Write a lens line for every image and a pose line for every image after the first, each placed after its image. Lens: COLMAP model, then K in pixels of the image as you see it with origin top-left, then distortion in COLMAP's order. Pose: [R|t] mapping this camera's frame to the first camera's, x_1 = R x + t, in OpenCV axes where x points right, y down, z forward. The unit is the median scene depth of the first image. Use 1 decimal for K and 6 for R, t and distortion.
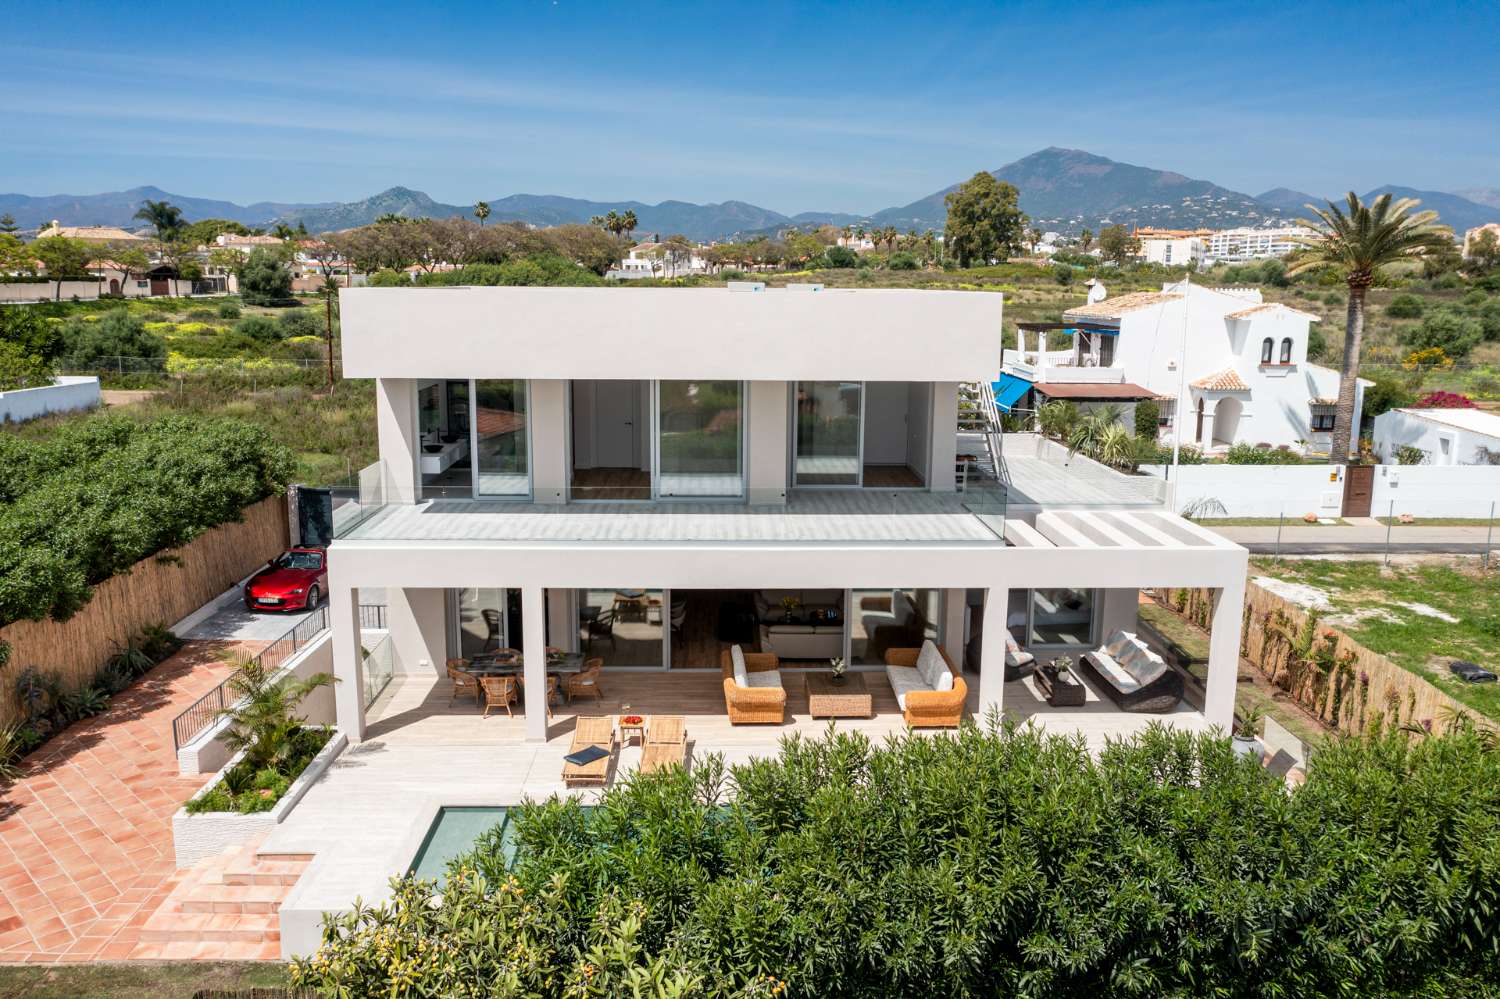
lens RADIAL K [[1167.5, 0, 753.0], [0, 1167.5, 501.1], [0, 0, 1]] dist [-0.024025, 0.005340]
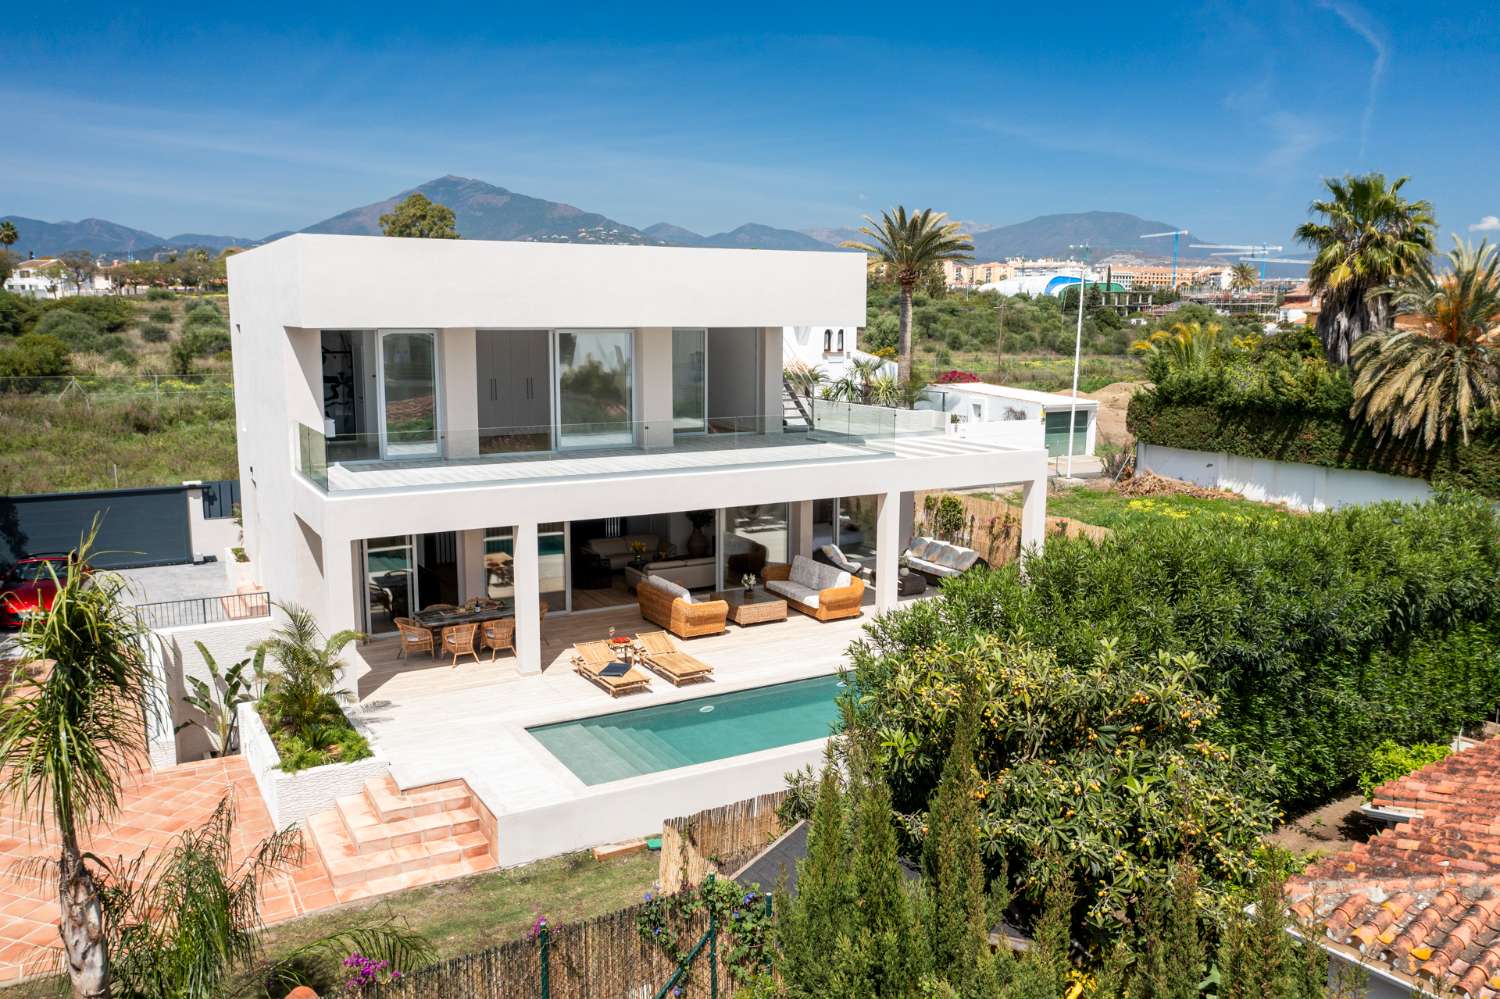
lens RADIAL K [[1167.5, 0, 757.4], [0, 1167.5, 502.0], [0, 0, 1]] dist [-0.024025, 0.005340]
pose [[0.880898, -0.076859, 0.467024, -0.406803], [0.087152, 0.996195, -0.000440, 0.060657], [-0.465214, 0.041090, 0.884244, -0.008911]]
